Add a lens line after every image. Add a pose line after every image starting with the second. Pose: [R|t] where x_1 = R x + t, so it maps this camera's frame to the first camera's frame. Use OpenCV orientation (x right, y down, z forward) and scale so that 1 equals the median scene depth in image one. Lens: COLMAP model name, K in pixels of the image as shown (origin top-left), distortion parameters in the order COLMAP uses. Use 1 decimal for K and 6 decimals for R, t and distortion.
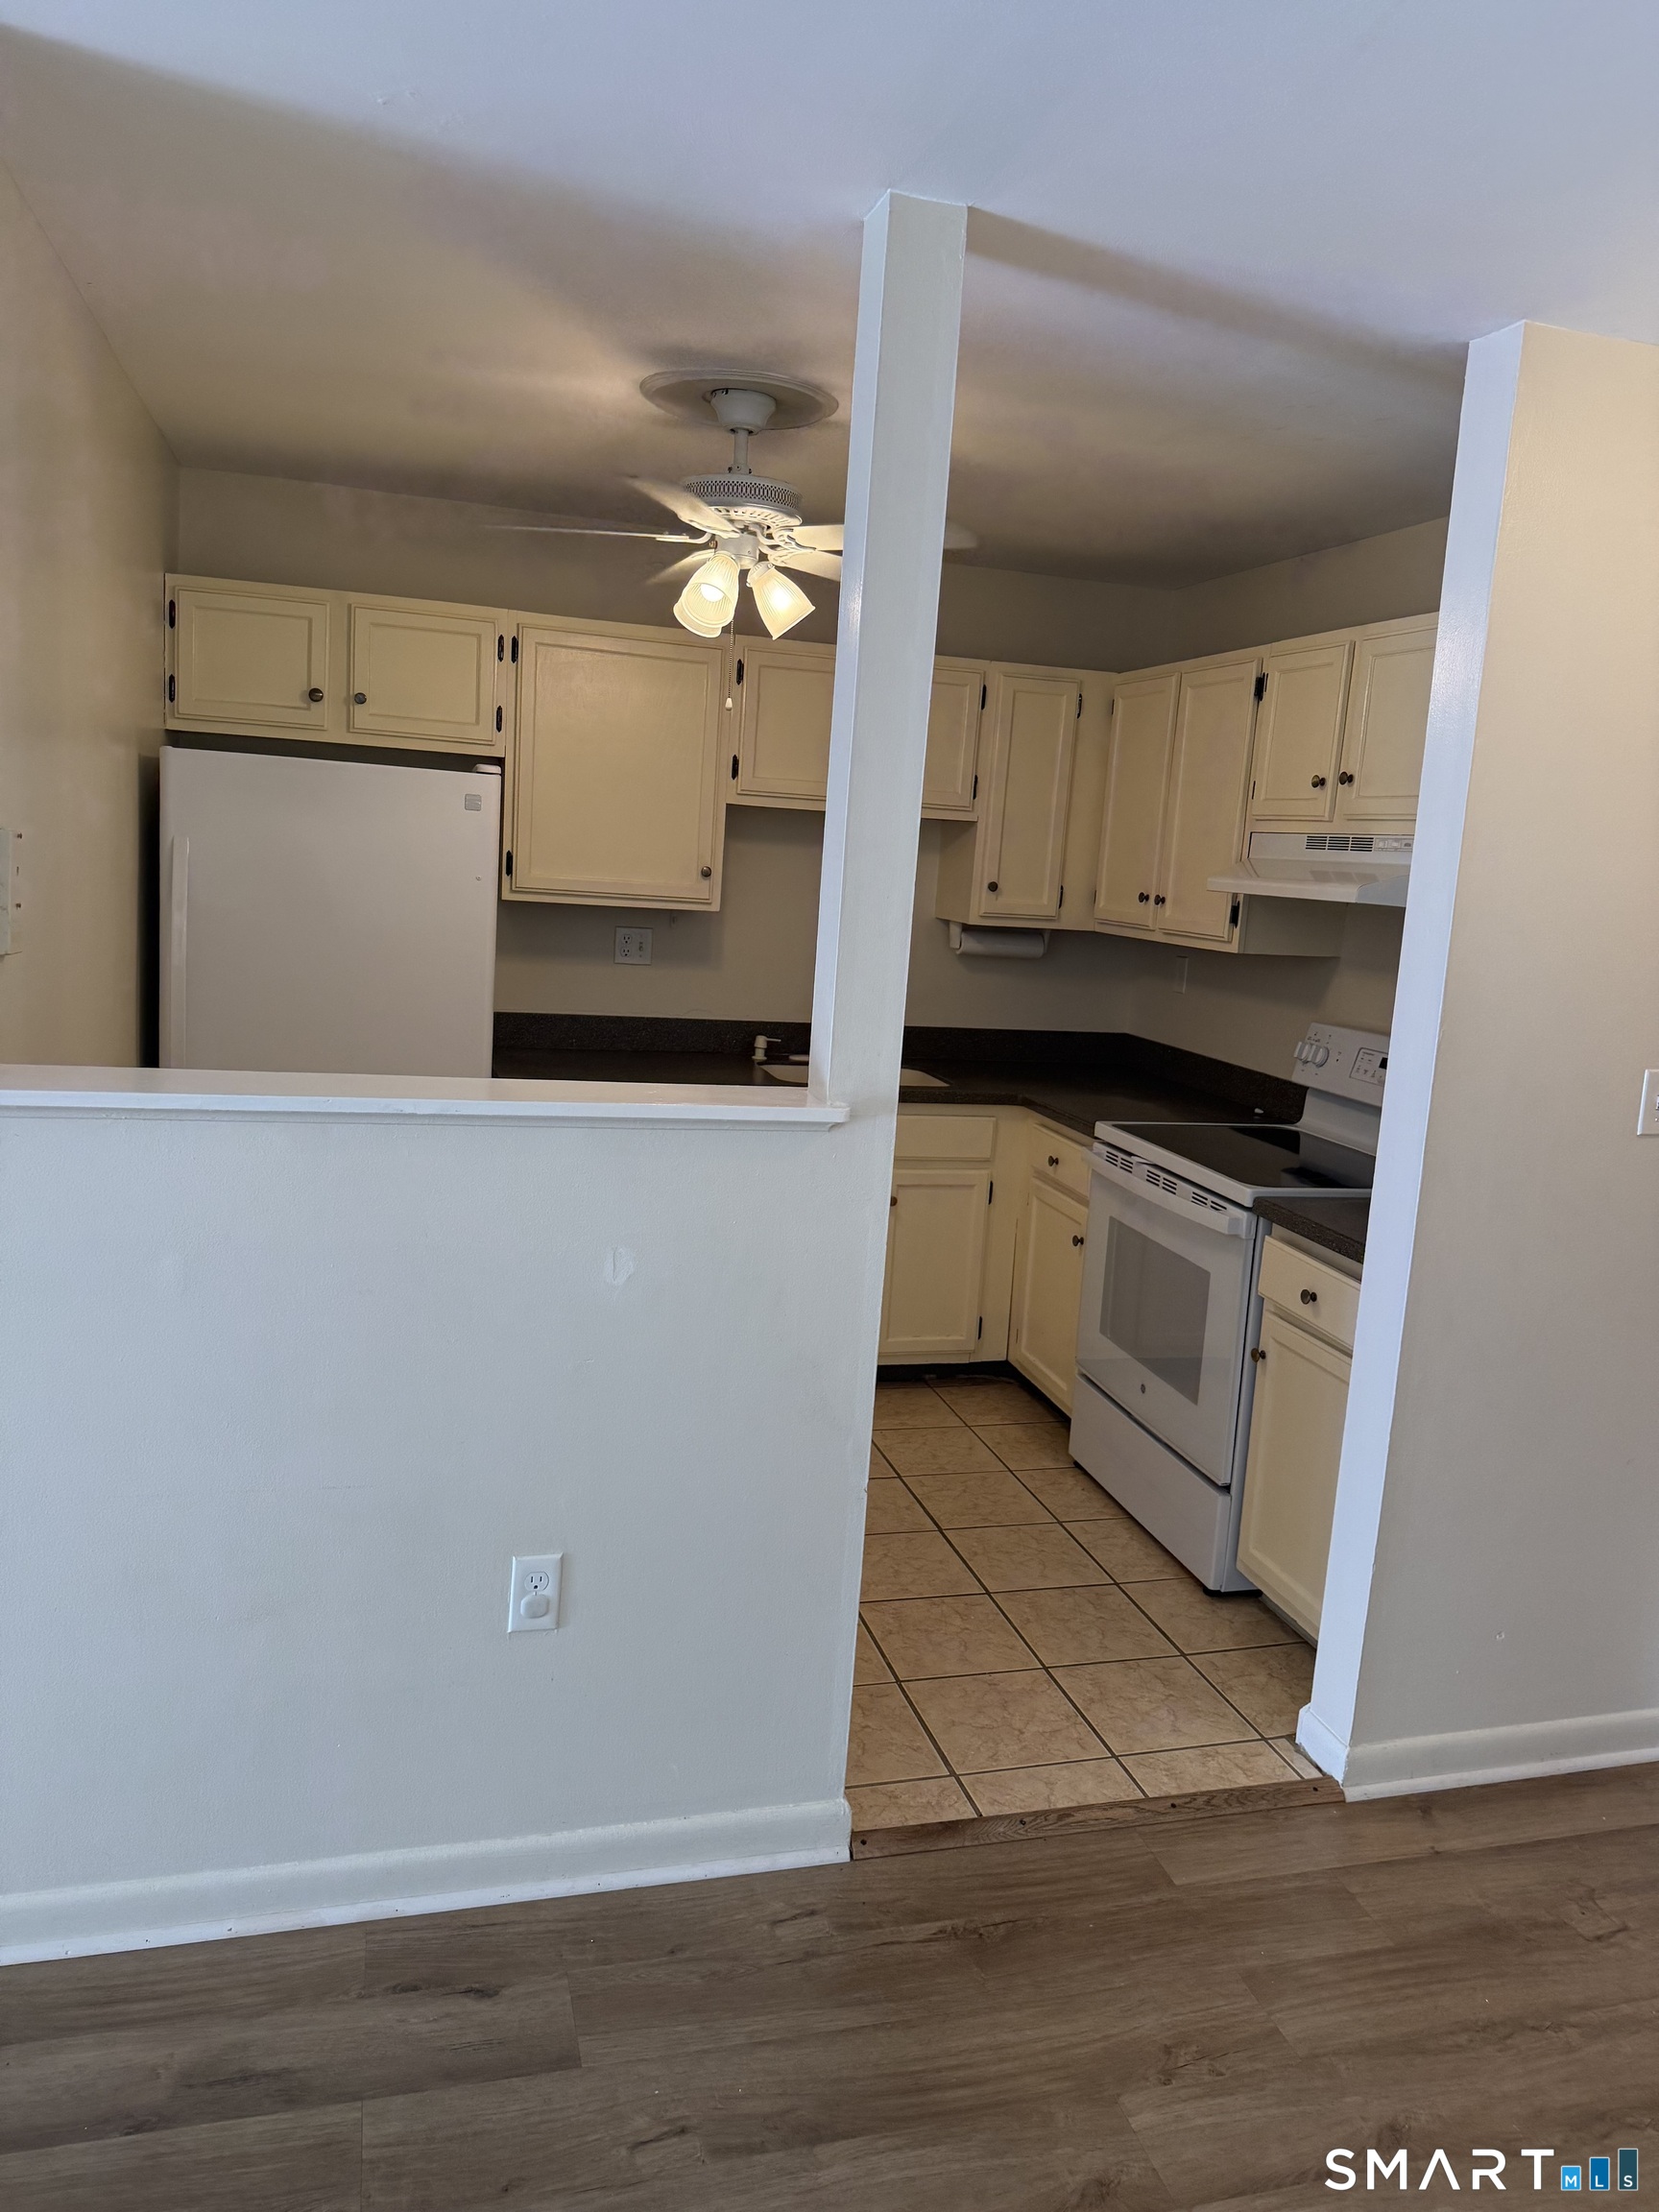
lens RADIAL K [[1547.6, 0, 815.2], [0, 1547.6, 1100.1], [0, 0, 1]] dist [0.057948, -0.097628]
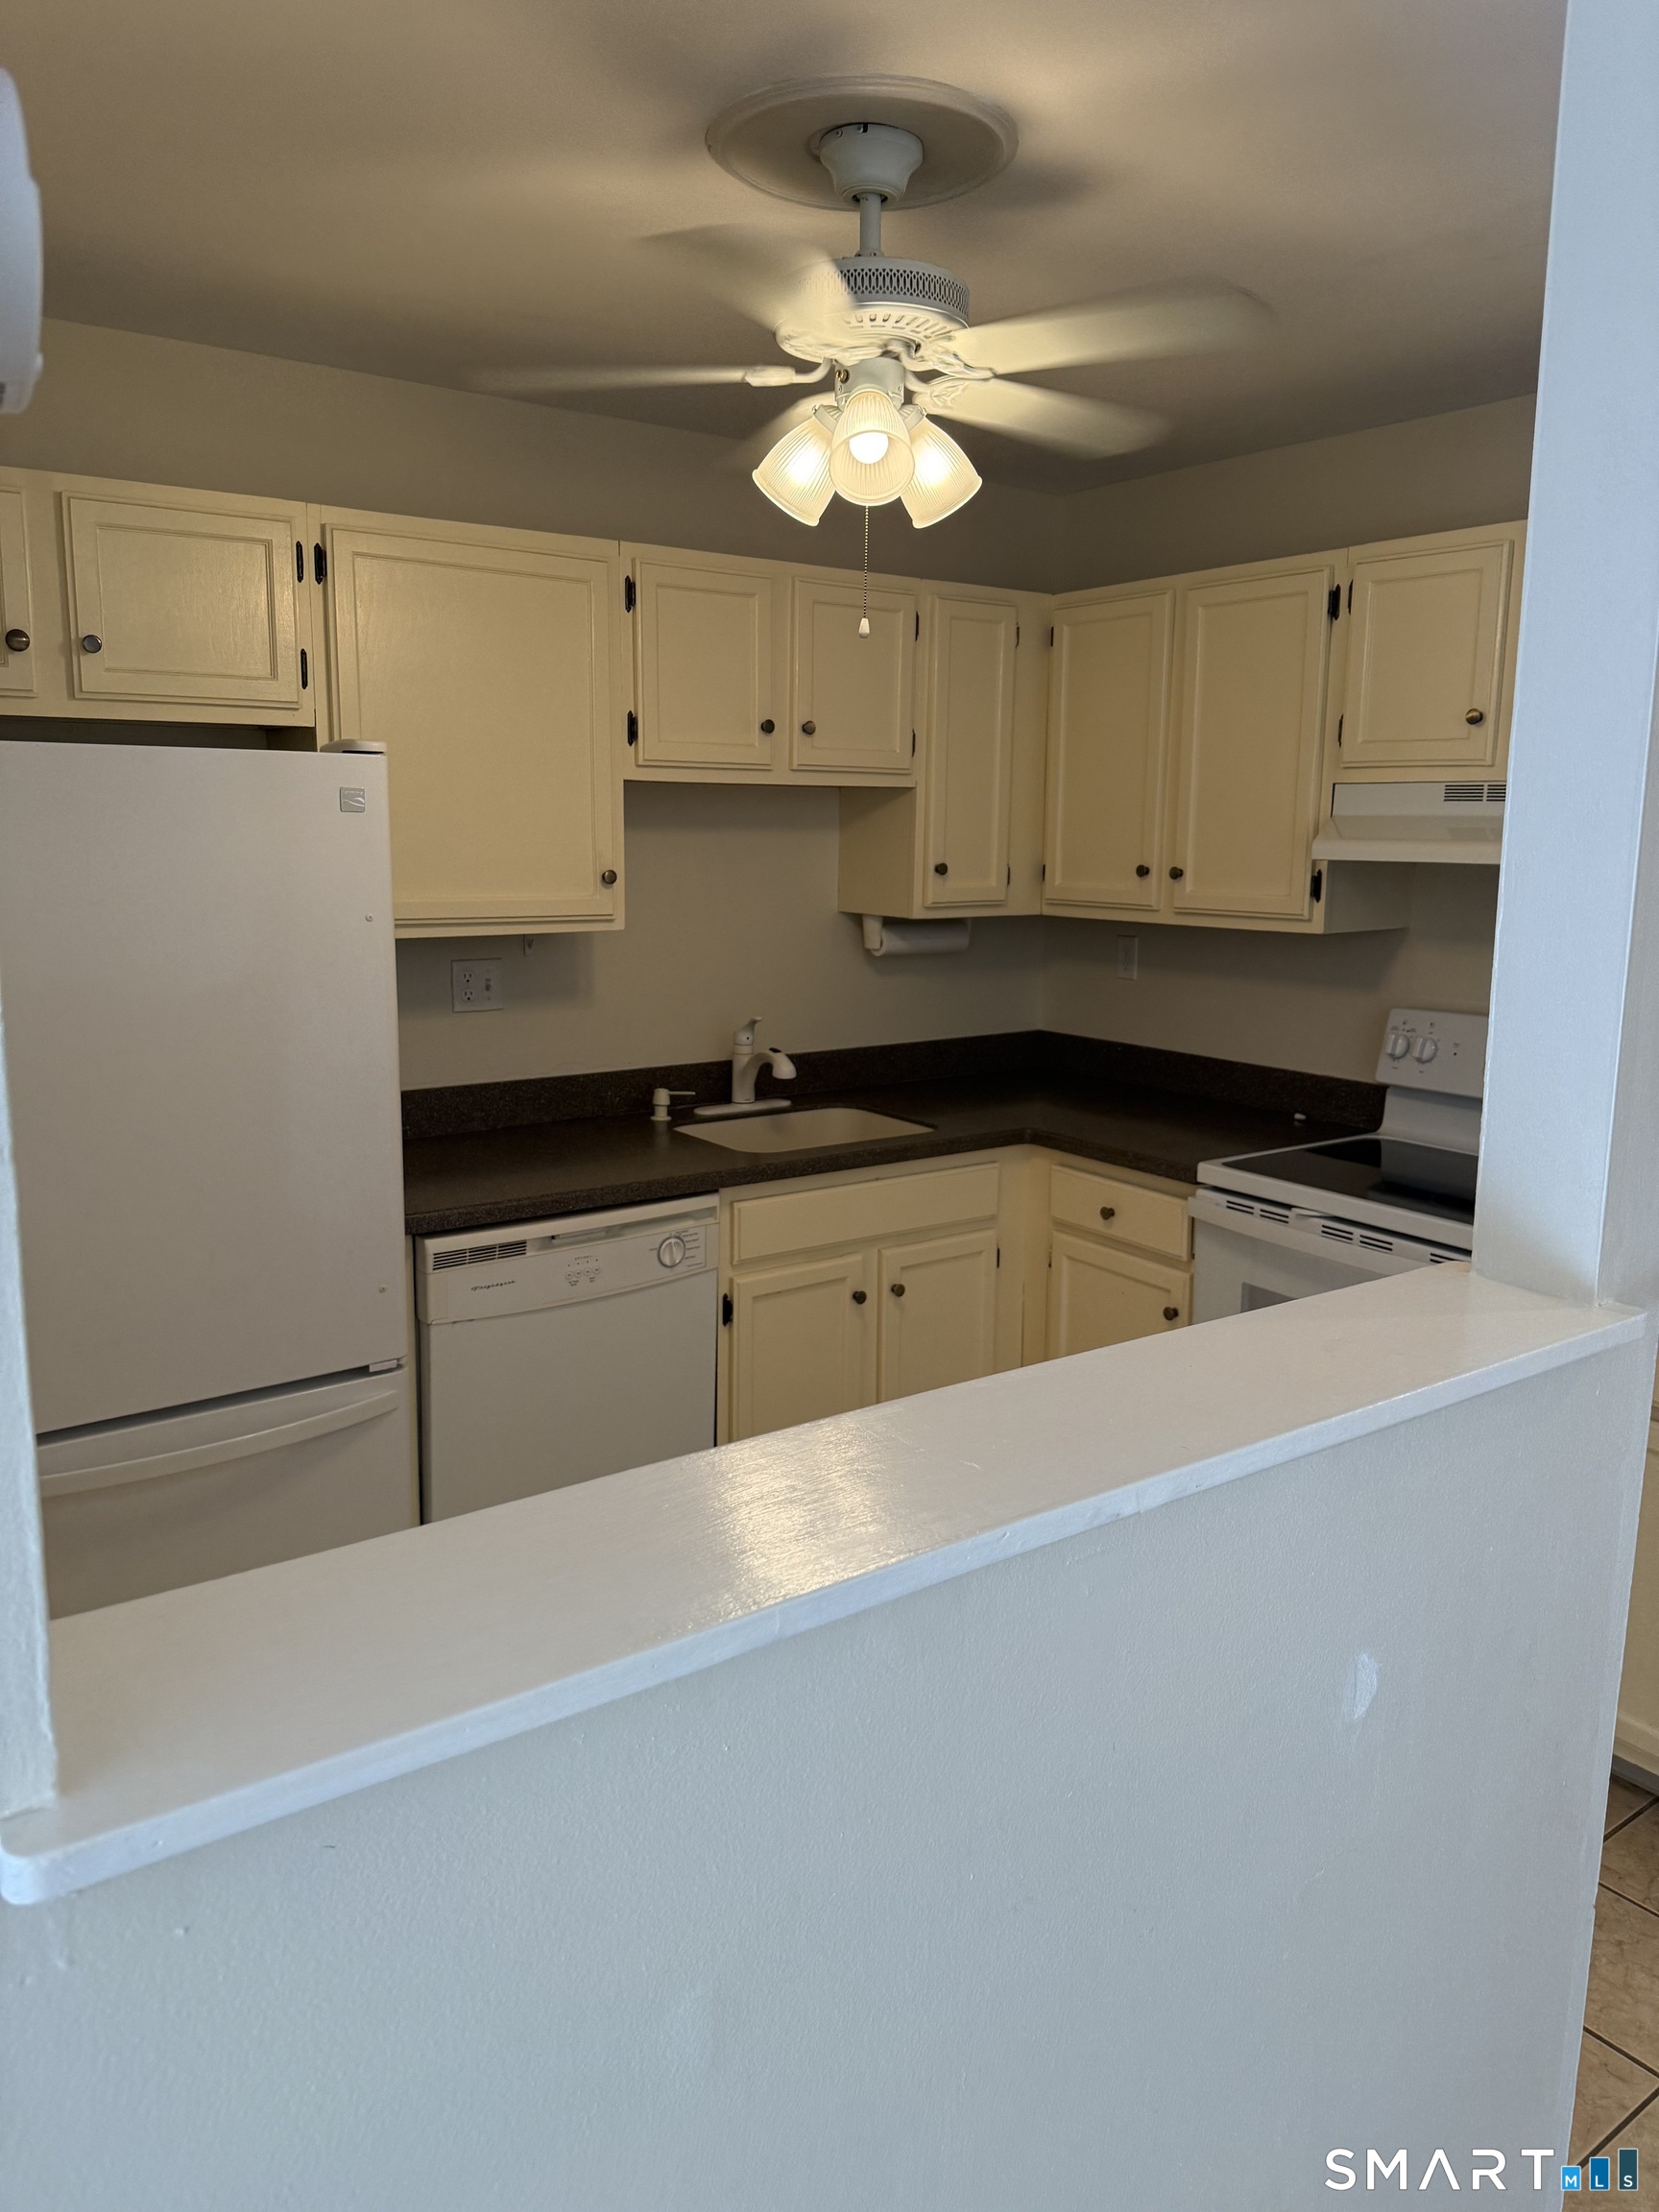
lens RADIAL K [[1564.2, 0, 829.5], [0, 1564.2, 1106.0], [0, 0, 1]] dist [0.038824, -0.104687]
pose [[0.937075, -0.119015, 0.328216, -0.244248], [0.109299, 0.992851, 0.047963, -0.071598], [-0.331578, -0.009072, 0.943384, 0.307436]]
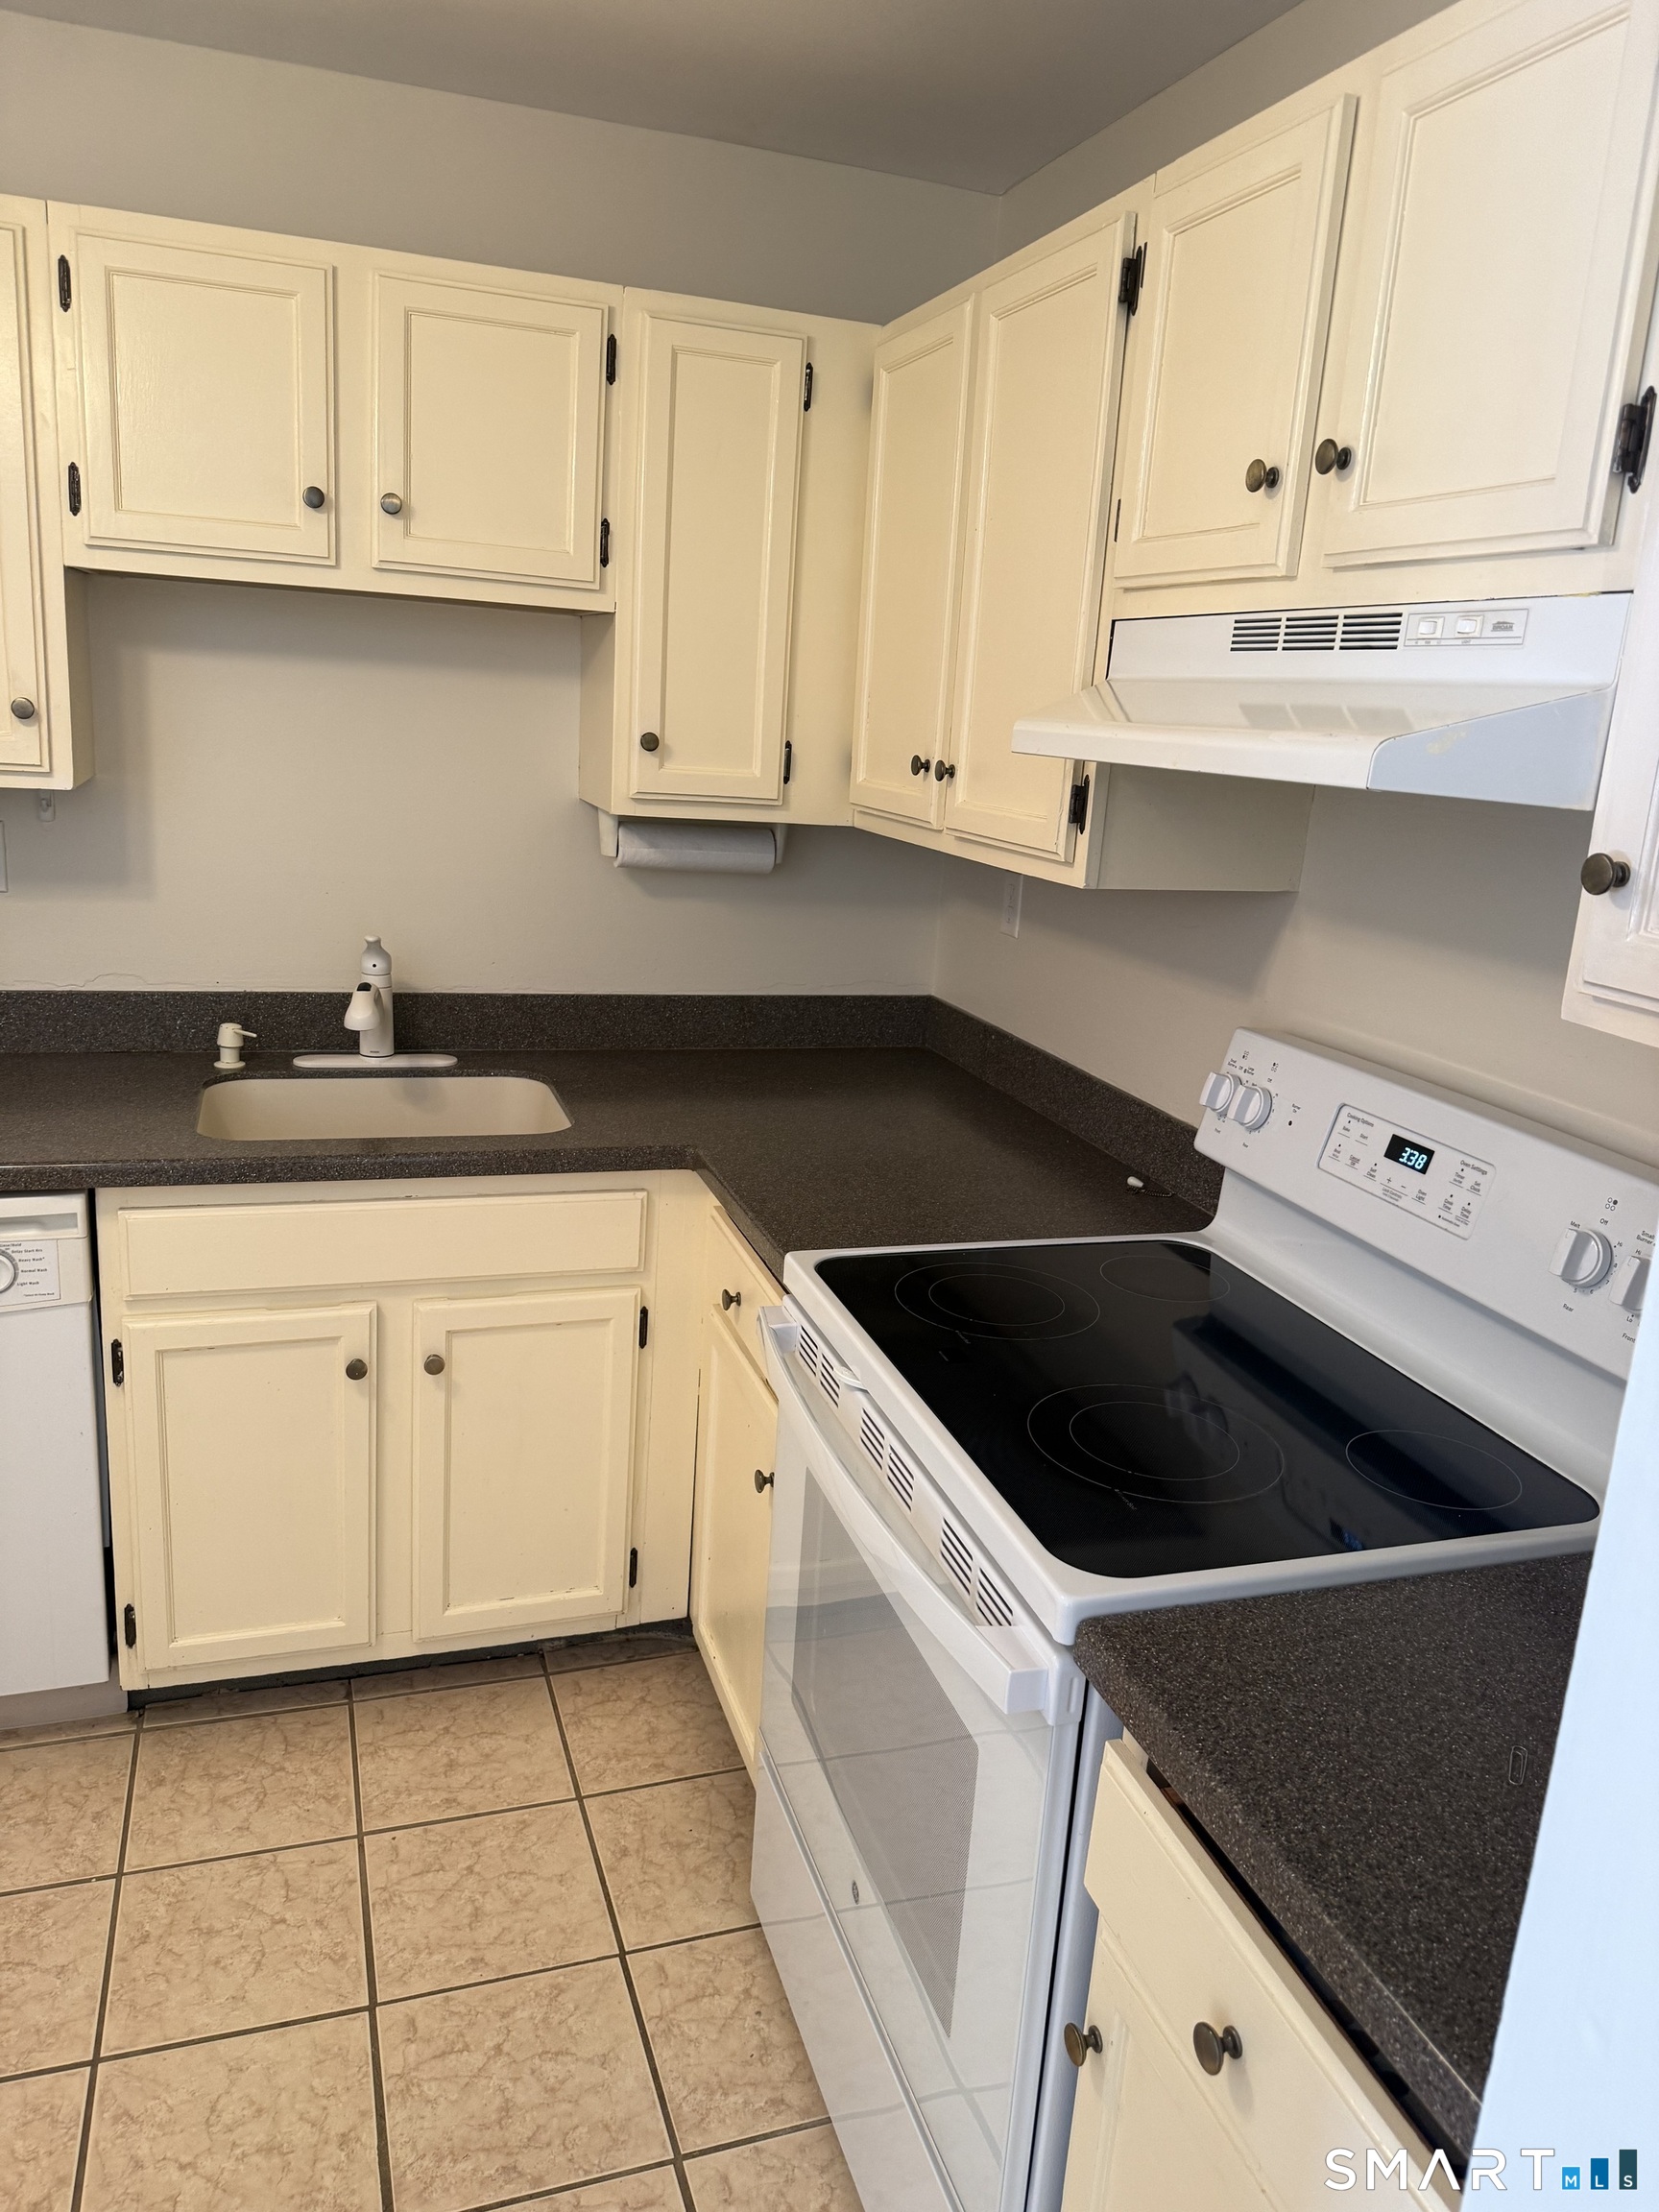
lens RADIAL K [[1558.3, 0, 866.4], [0, 1558.3, 1109.7], [0, 0, 1]] dist [0.067249, -0.158692]
pose [[0.996835, -0.014867, 0.078093, 0.165665], [0.007703, 0.995799, 0.091245, -0.070431], [-0.079121, -0.090354, 0.992762, 0.523328]]
